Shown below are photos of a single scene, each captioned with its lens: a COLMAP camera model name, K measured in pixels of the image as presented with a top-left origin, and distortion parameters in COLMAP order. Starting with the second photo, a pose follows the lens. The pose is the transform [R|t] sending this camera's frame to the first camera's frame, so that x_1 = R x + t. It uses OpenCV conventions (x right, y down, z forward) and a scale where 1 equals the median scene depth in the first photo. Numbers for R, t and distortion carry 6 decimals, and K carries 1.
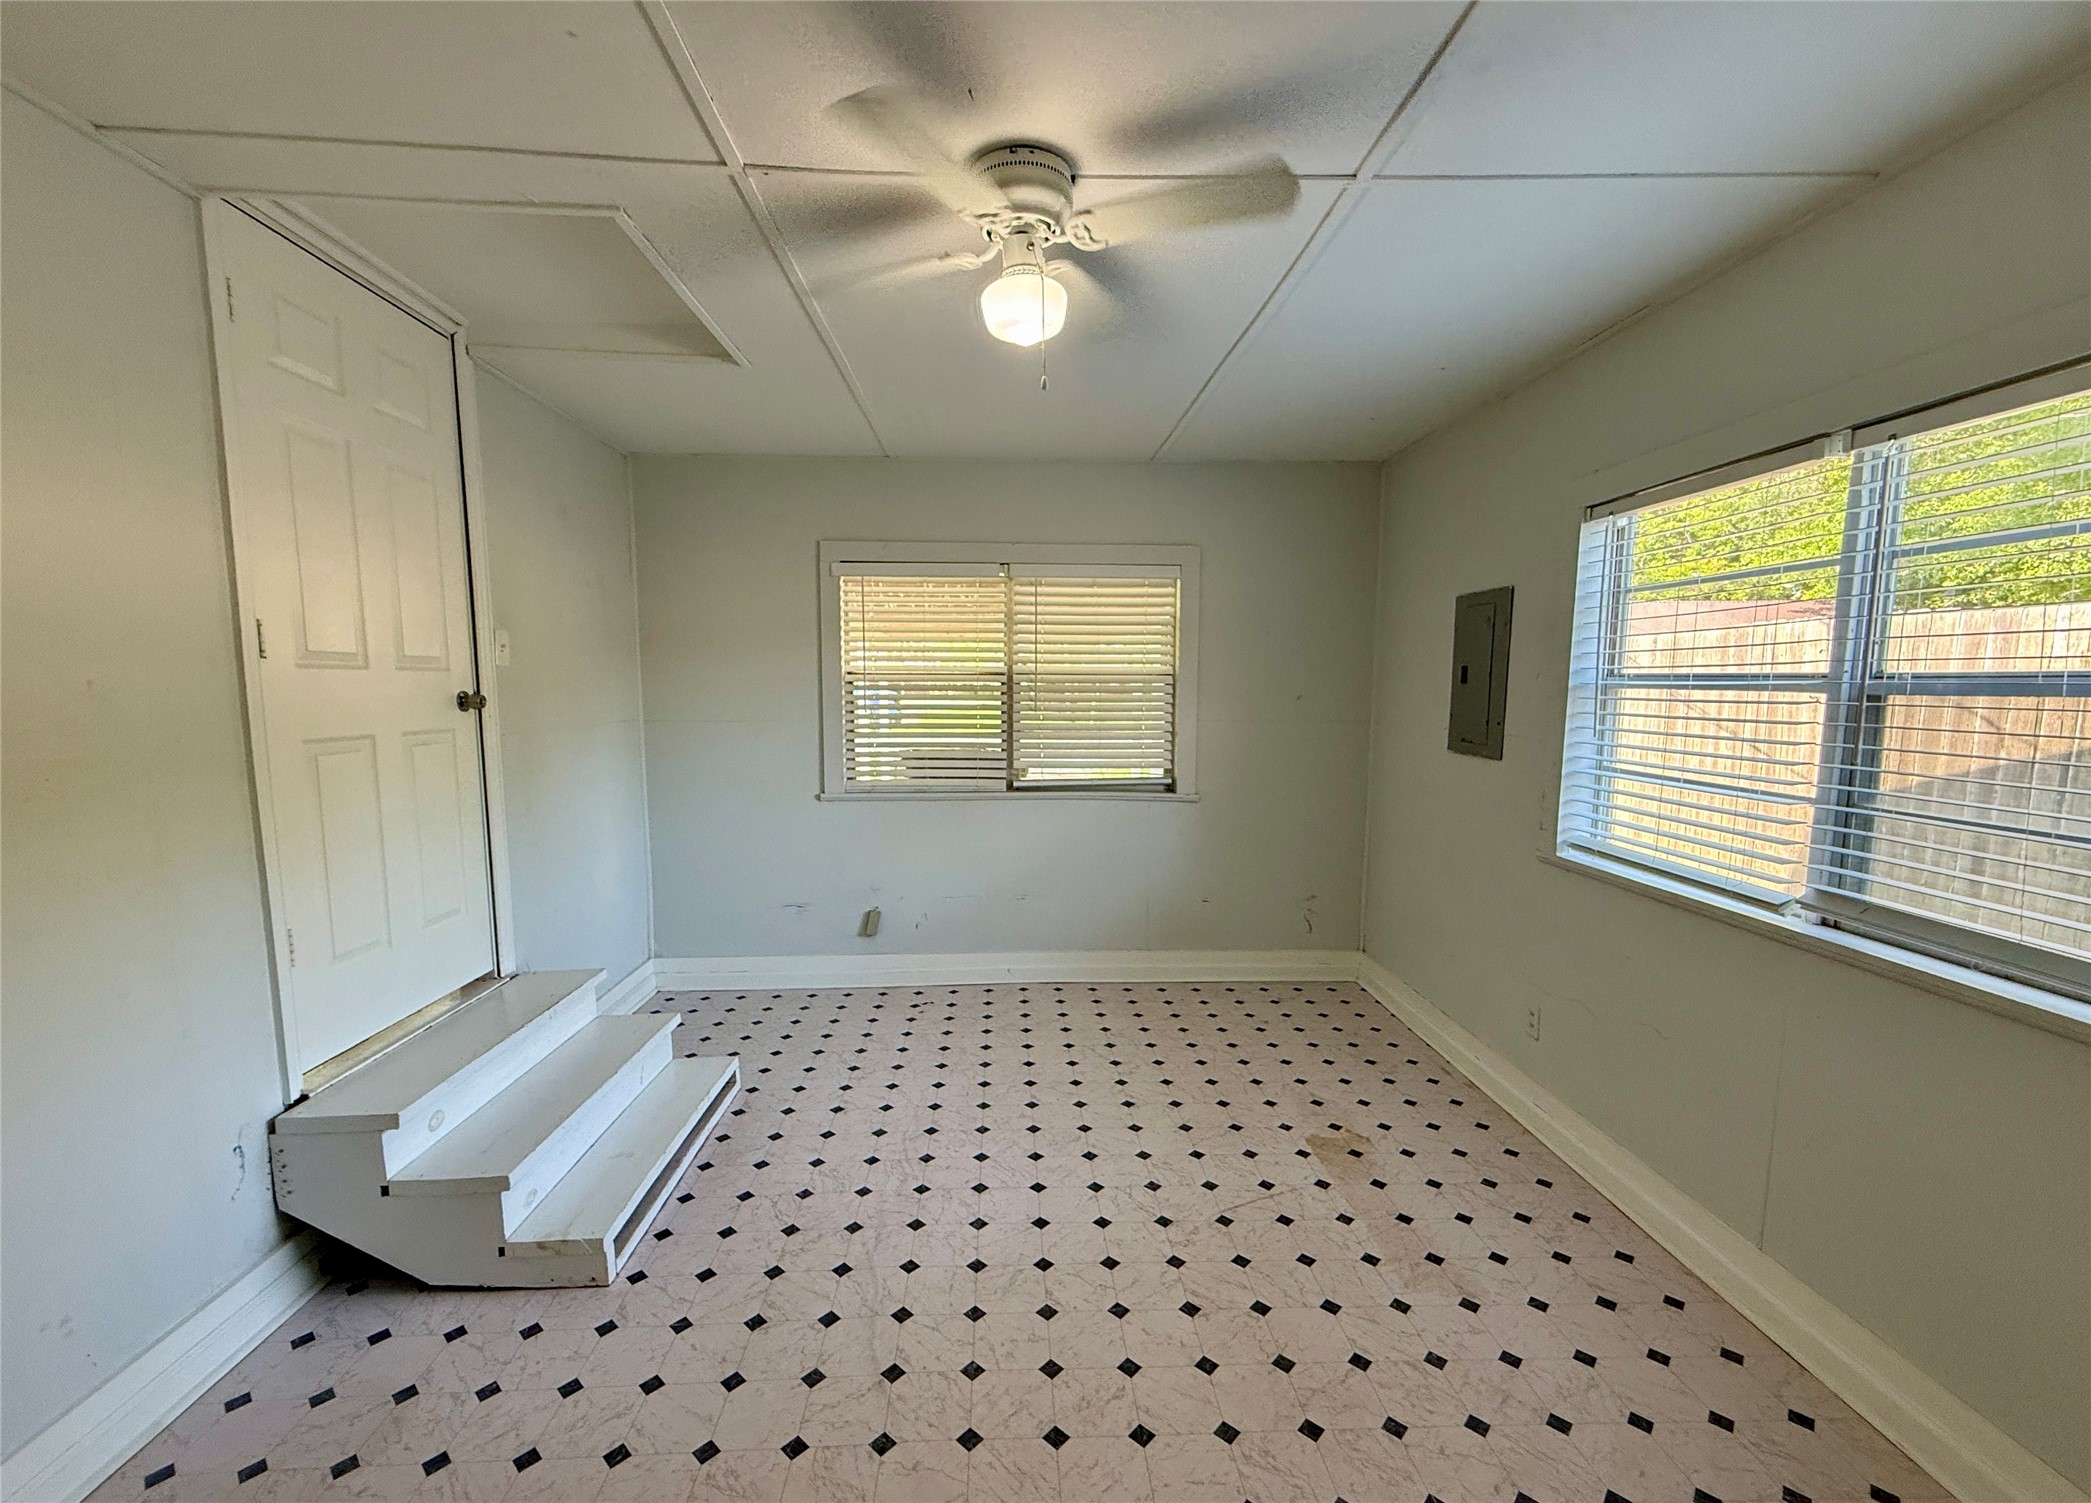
lens RADIAL K [[863.0, 0, 1045.3], [0, 863.0, 780.8], [0, 0, 1]] dist [0.000386, -0.000719]
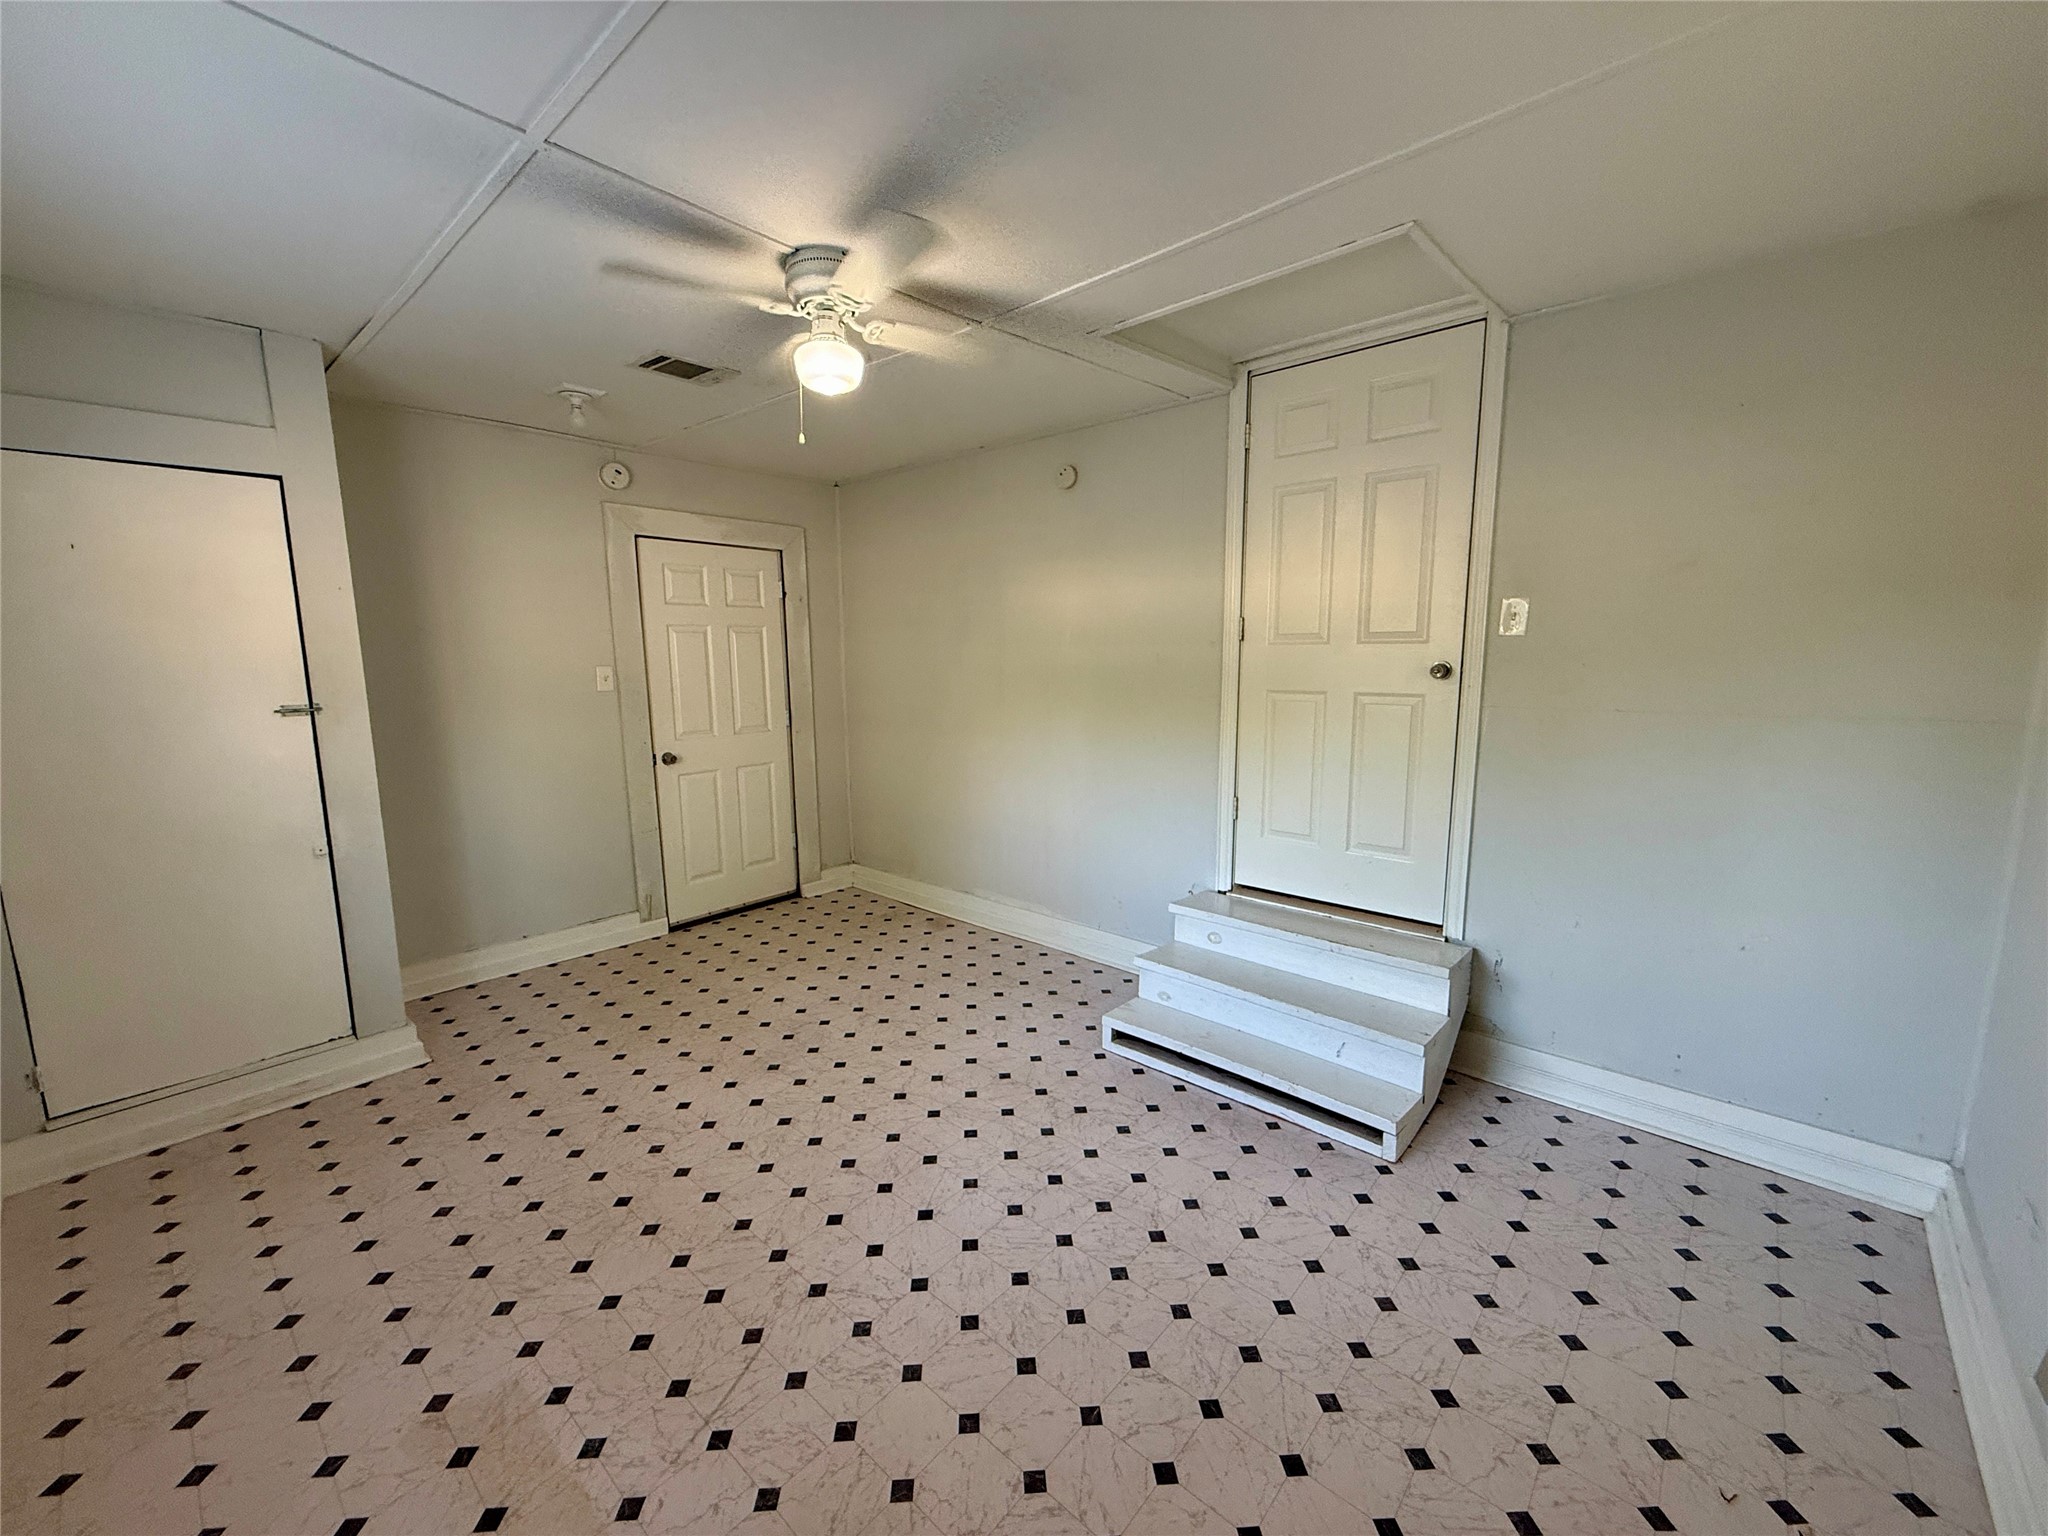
lens RADIAL K [[816.9, 0, 1029.6], [0, 816.9, 777.9], [0, 0, 1]] dist [-0.000633, -0.000192]
pose [[-0.695455, 0.116011, -0.709143, 0.411993], [-0.071038, 0.970947, 0.228507, -0.153404], [0.715050, 0.209292, -0.667009, 1.284504]]
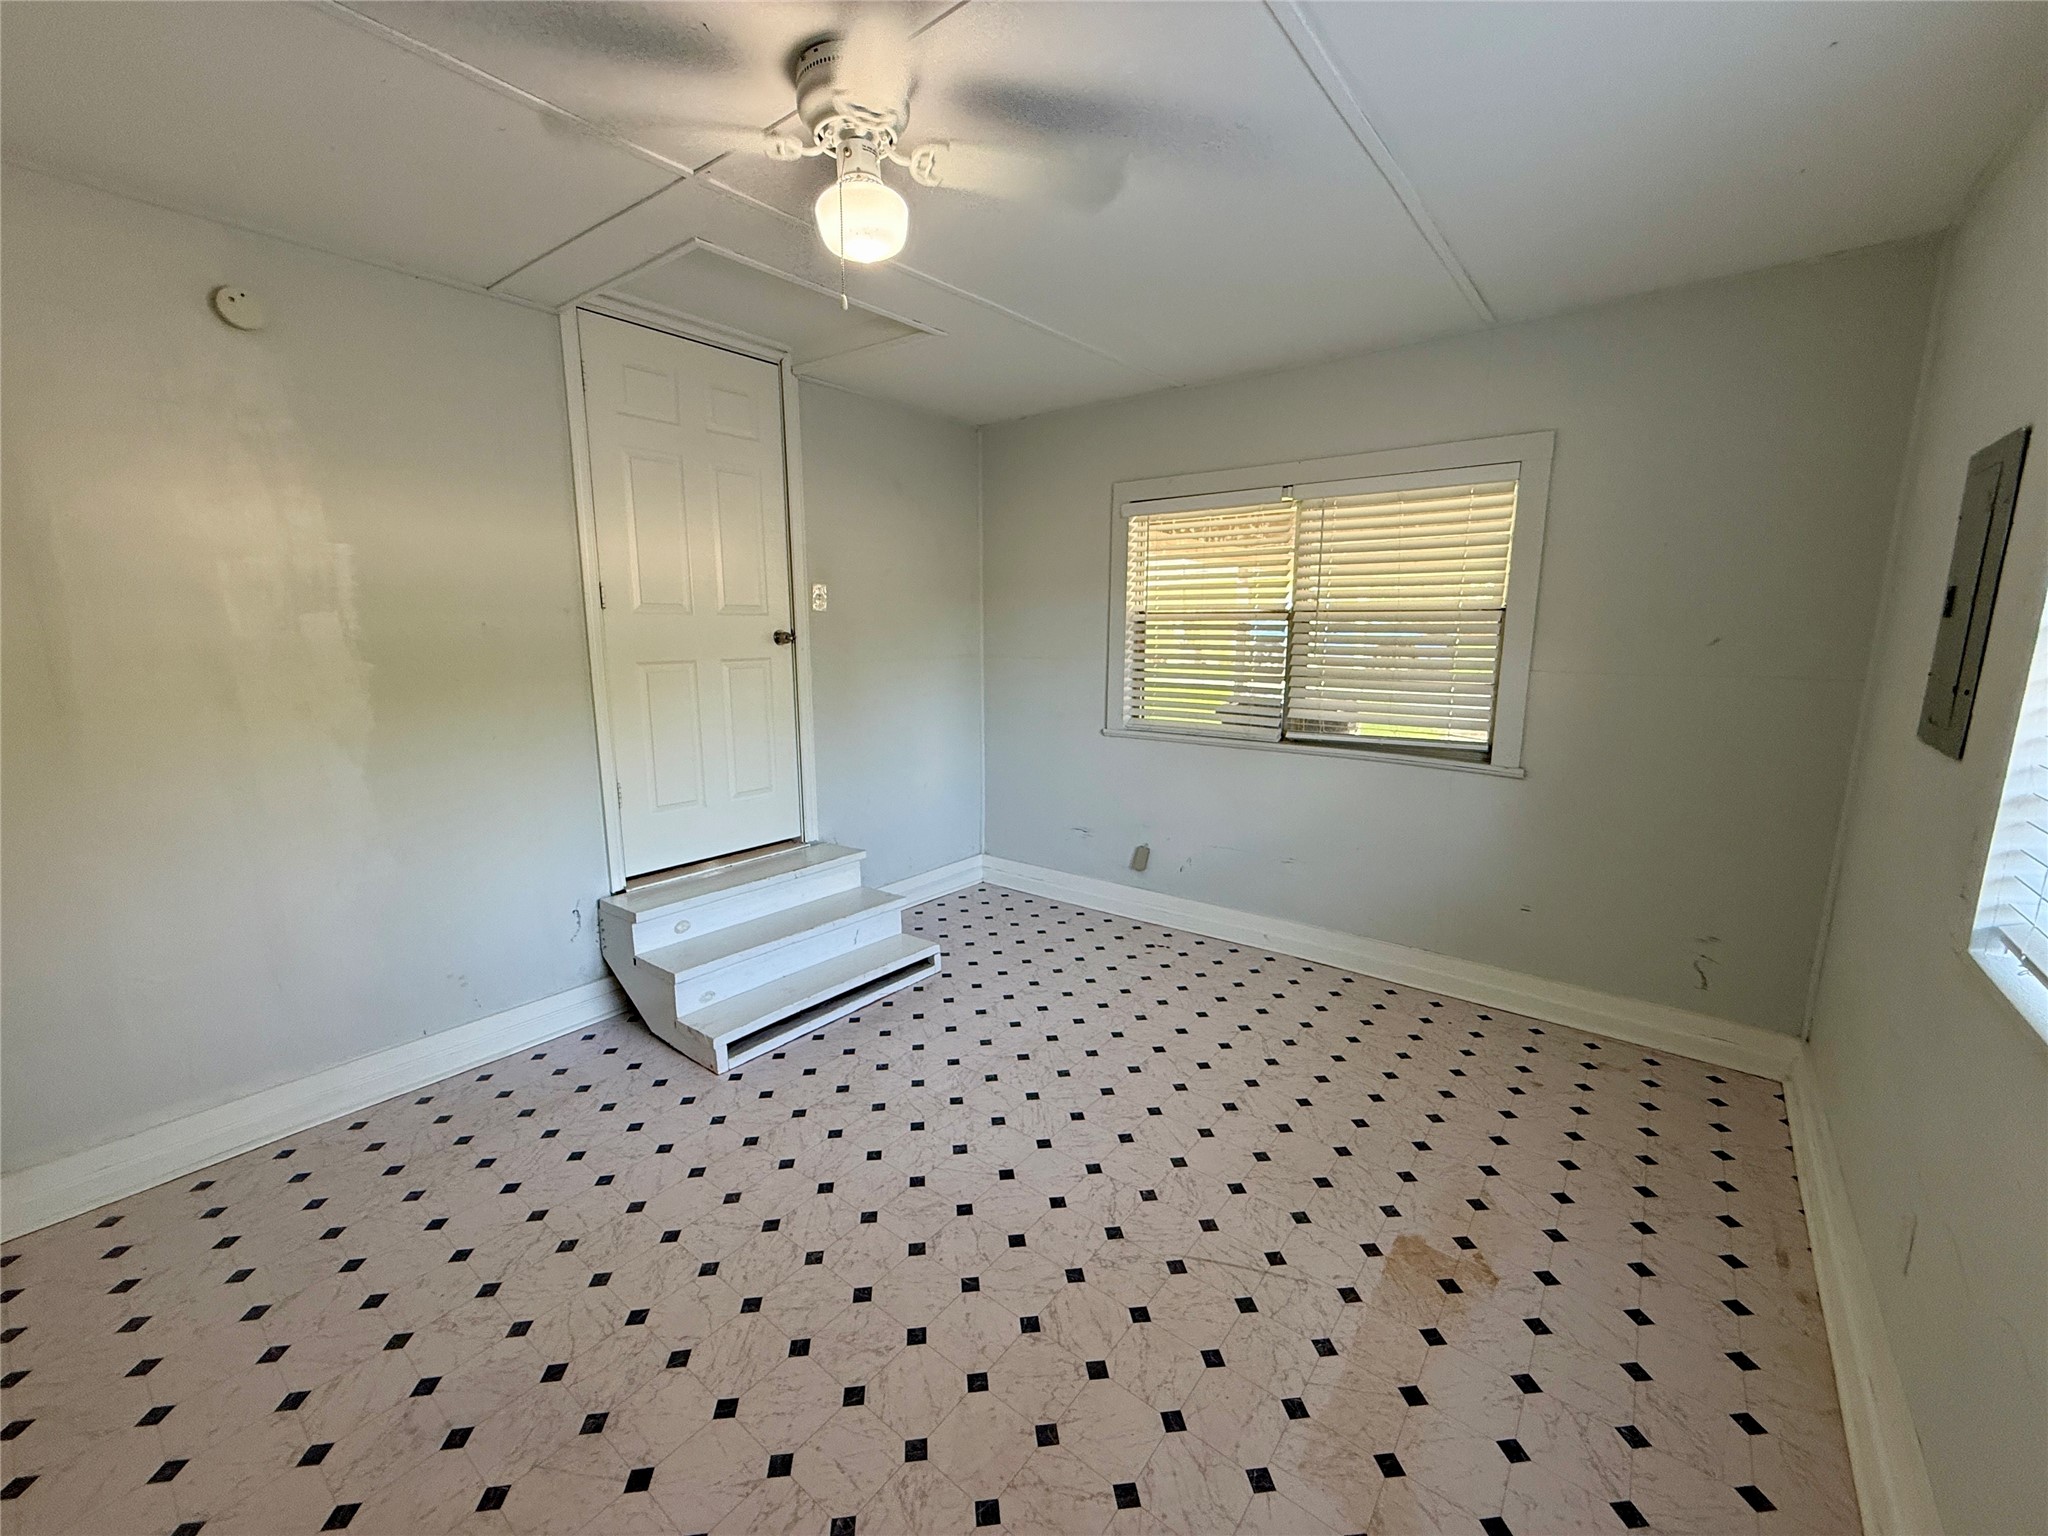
lens RADIAL K [[816.9, 0, 1018.6], [0, 816.9, 765.8], [0, 0, 1]] dist [-0.000633, -0.000192]
pose [[0.757122, 0.107846, -0.644310, 0.445903], [-0.068926, 0.993962, 0.085378, -0.025704], [0.649627, -0.020232, 0.759983, 0.248499]]
